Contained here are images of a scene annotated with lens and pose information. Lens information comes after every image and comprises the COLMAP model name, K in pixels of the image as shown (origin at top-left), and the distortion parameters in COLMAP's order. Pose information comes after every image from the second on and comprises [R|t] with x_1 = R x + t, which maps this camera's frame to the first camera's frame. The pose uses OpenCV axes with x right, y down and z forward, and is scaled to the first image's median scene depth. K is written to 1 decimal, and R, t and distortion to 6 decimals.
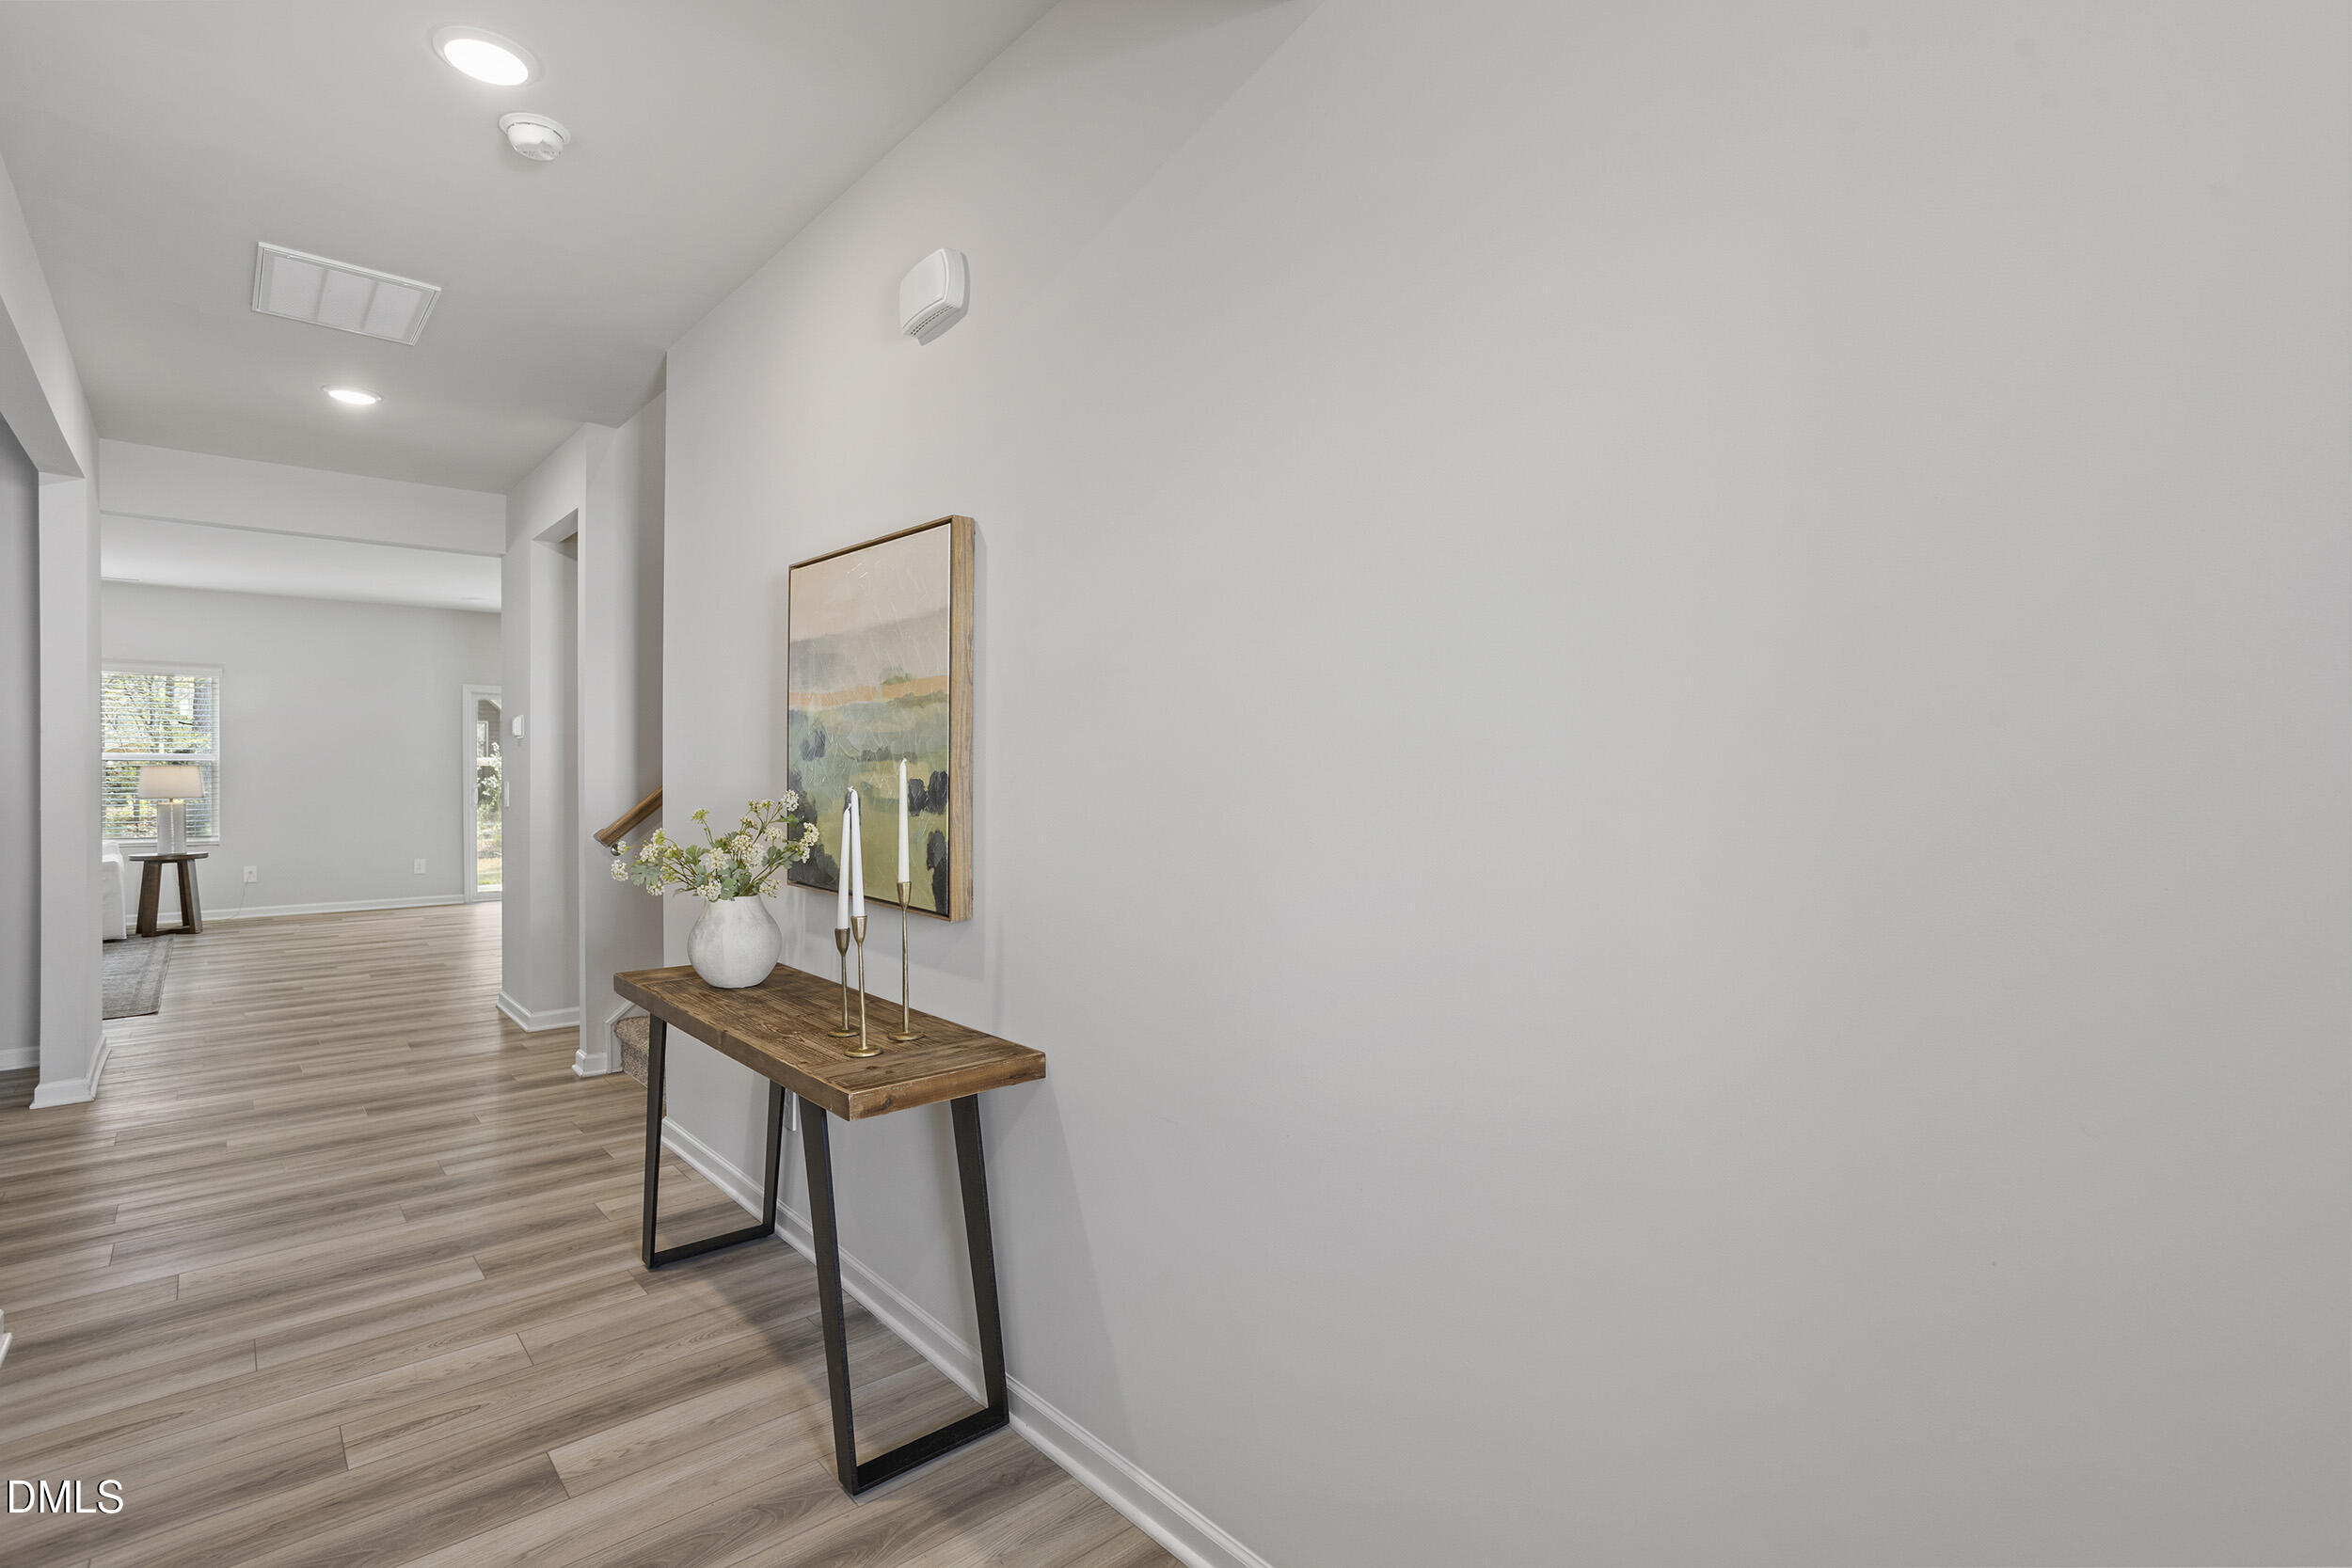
lens RADIAL K [[1122.3, 0, 1182.9], [0, 1122.3, 769.5], [0, 0, 1]] dist [-0.000708, 0.012500]
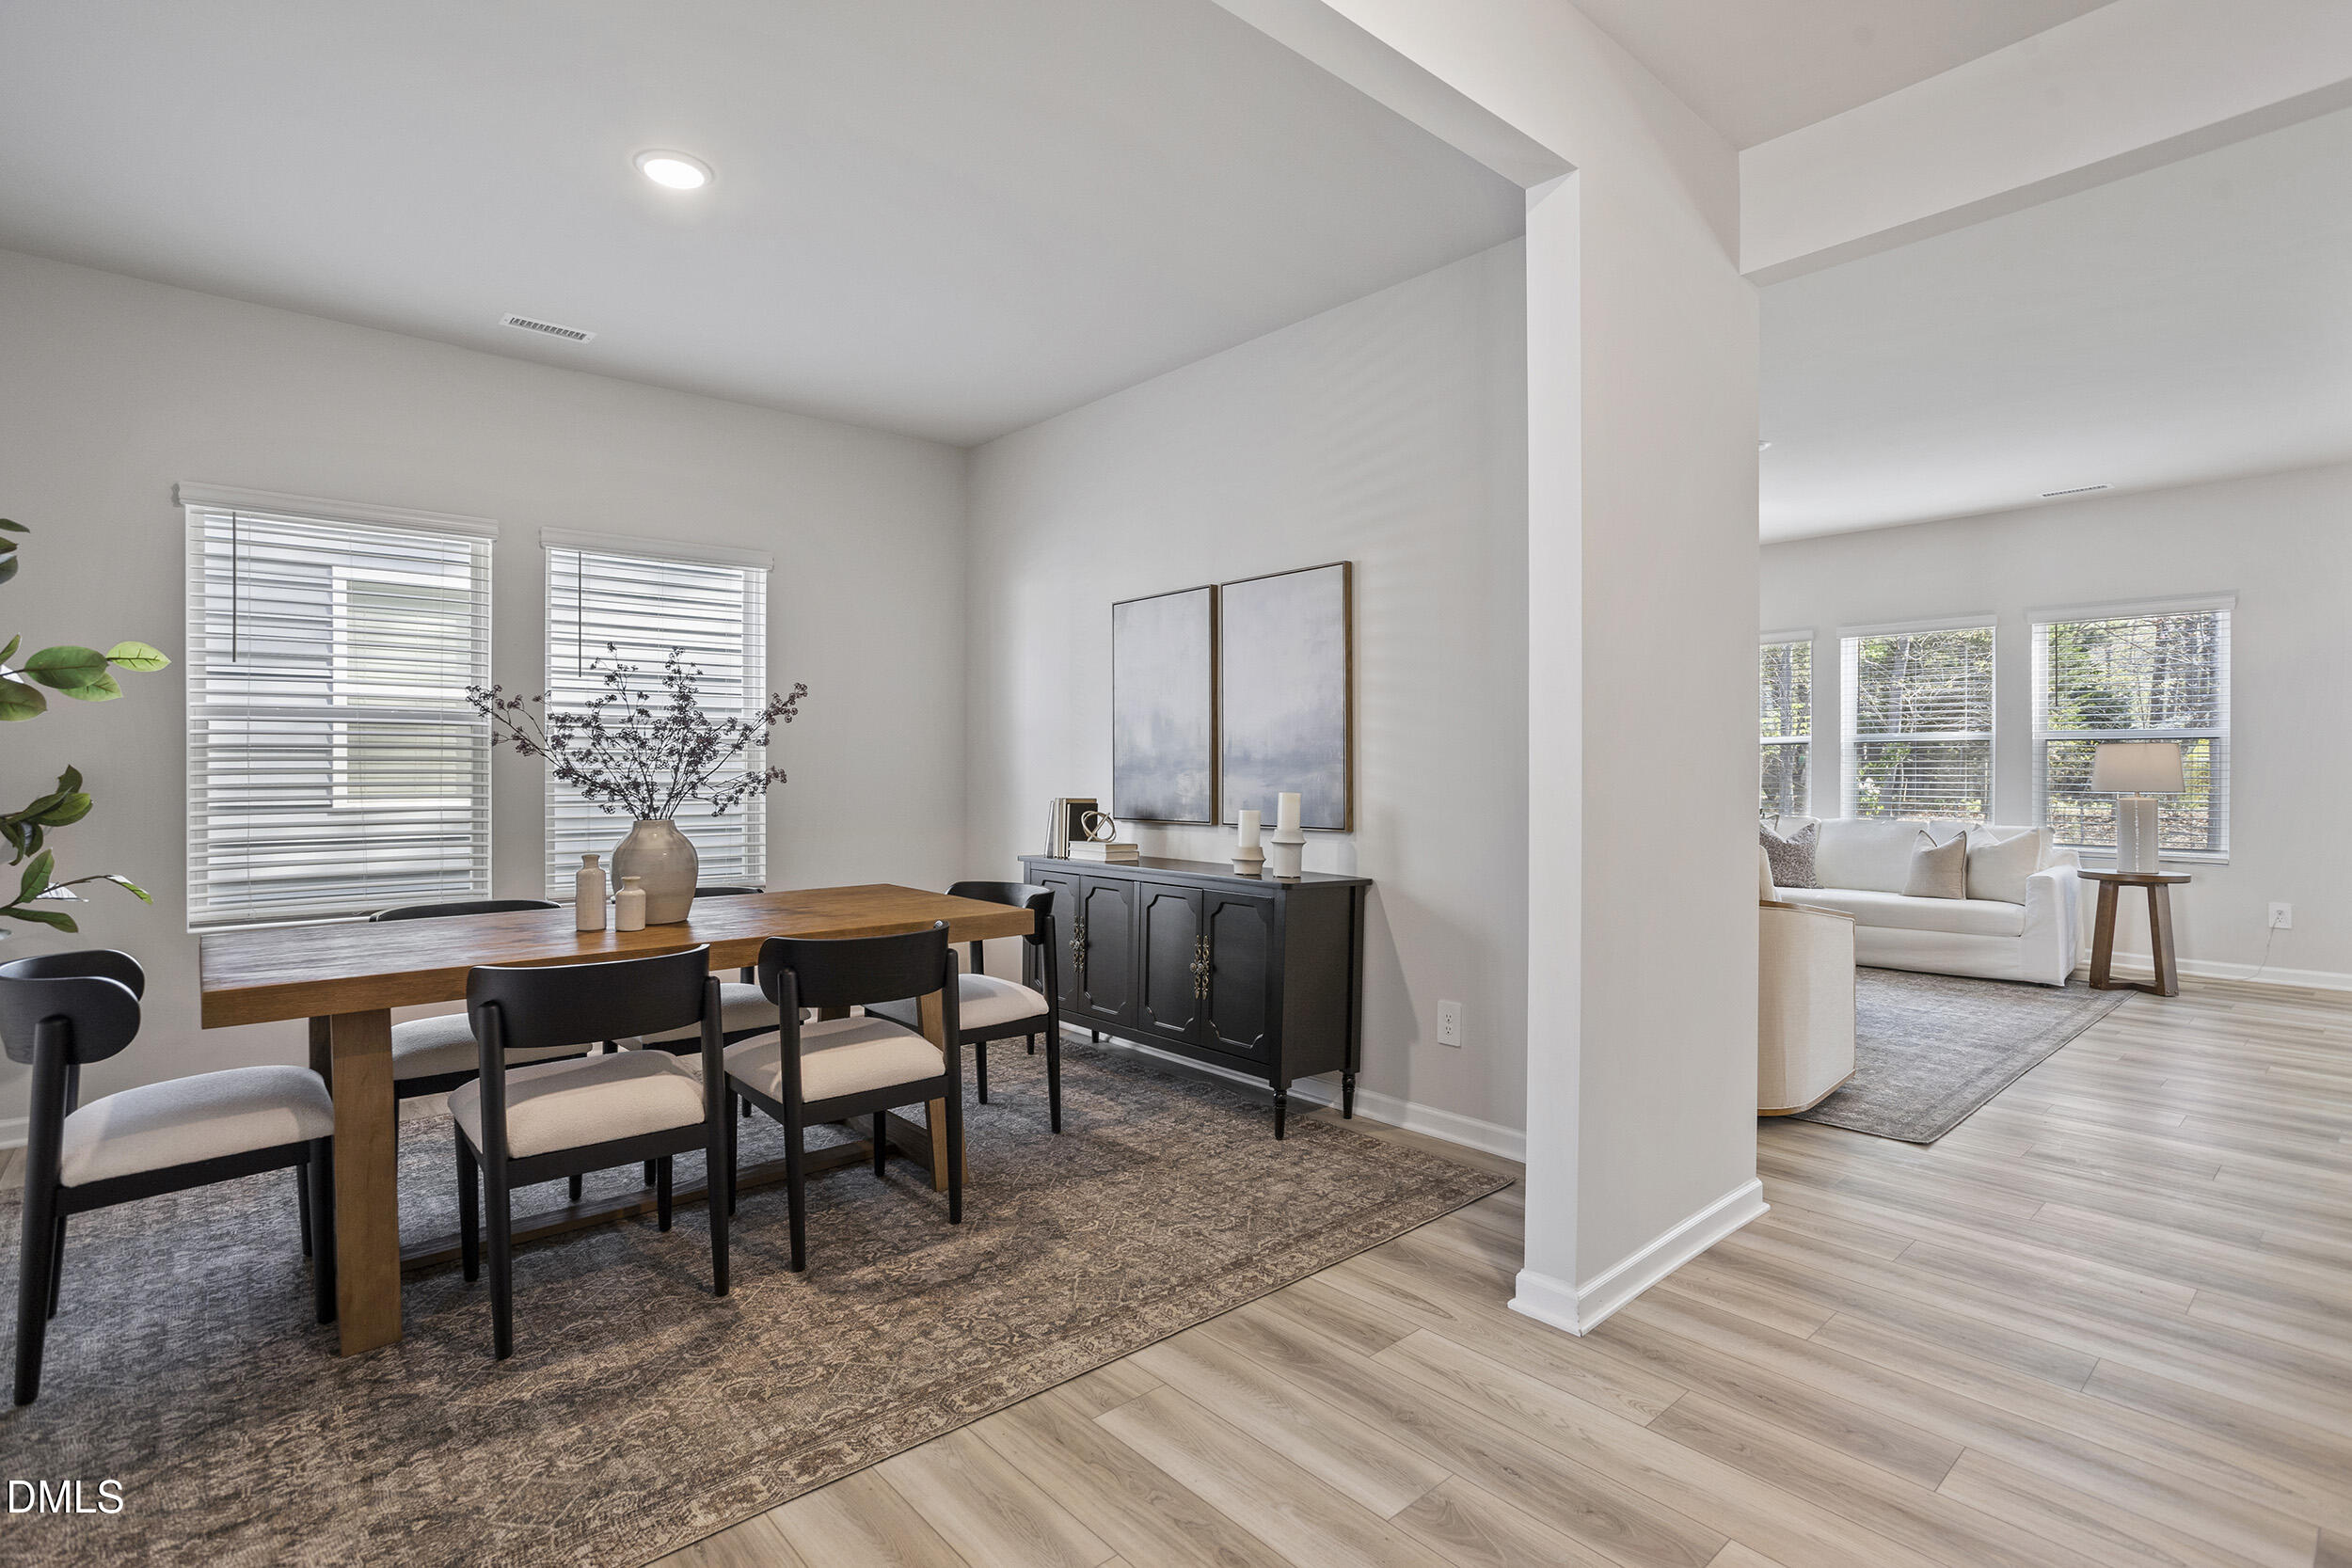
lens RADIAL K [[1122.3, 0, 1182.9], [0, 1122.3, 769.5], [0, 0, 1]] dist [-0.000708, 0.012500]
pose [[0.019762, 0.002036, -0.999803, -0.223020], [-0.003940, 0.999990, 0.001958, 0.013011], [0.999797, 0.003901, 0.019770, 0.408869]]
